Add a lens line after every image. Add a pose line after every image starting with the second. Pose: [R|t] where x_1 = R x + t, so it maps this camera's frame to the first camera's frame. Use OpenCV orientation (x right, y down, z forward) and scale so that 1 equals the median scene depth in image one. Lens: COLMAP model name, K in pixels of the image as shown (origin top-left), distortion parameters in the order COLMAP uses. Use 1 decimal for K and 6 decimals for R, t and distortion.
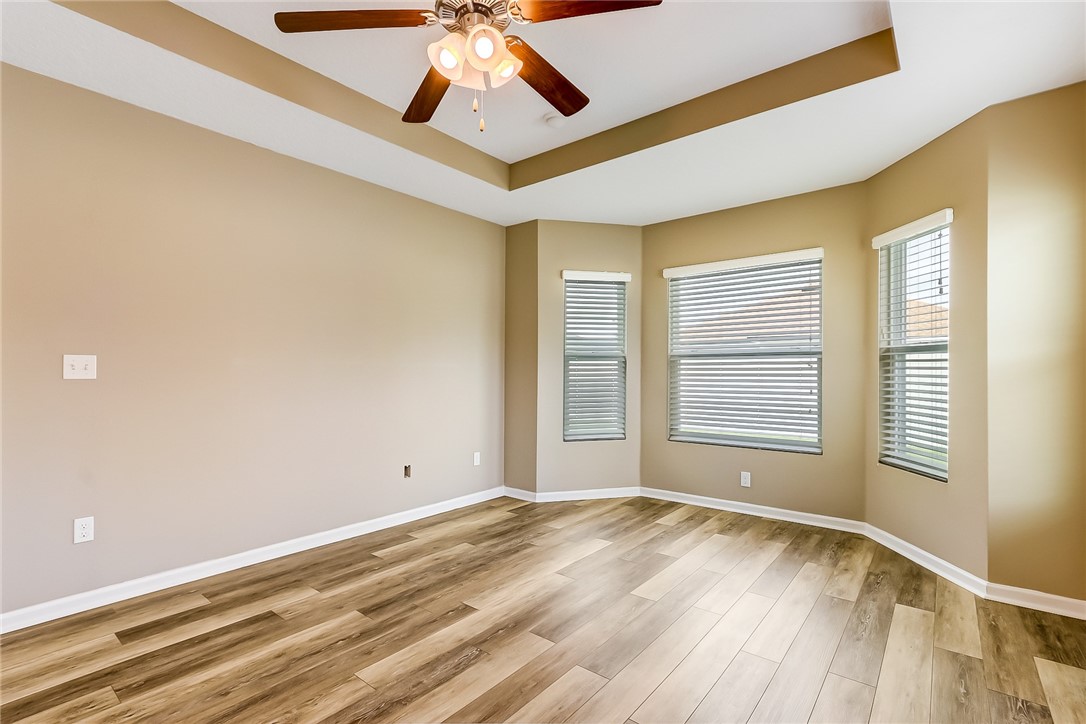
lens RADIAL K [[499.9, 0, 537.7], [0, 499.9, 373.9], [0, 0, 1]] dist [-0.002391, 0.002460]
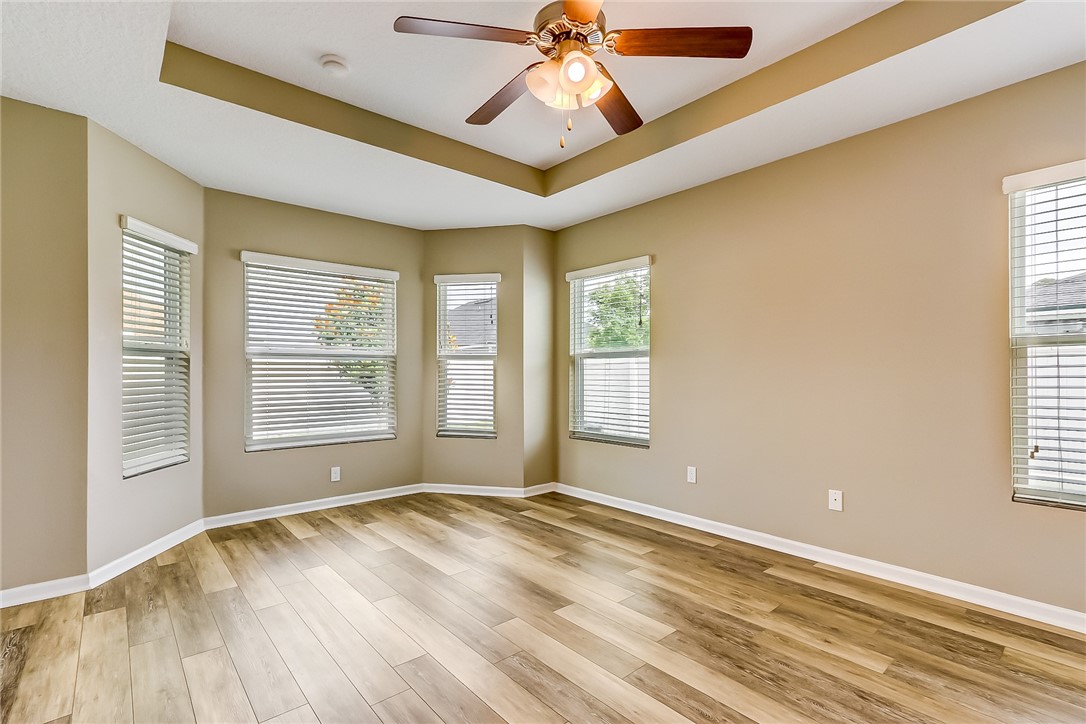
lens RADIAL K [[499.9, 0, 537.7], [0, 499.9, 373.9], [0, 0, 1]] dist [-0.002391, 0.002460]
pose [[0.172912, -0.002871, 0.984933, -0.585761], [0.004485, 0.999988, 0.002127, -0.000309], [-0.984927, 0.004050, 0.172923, 0.428243]]
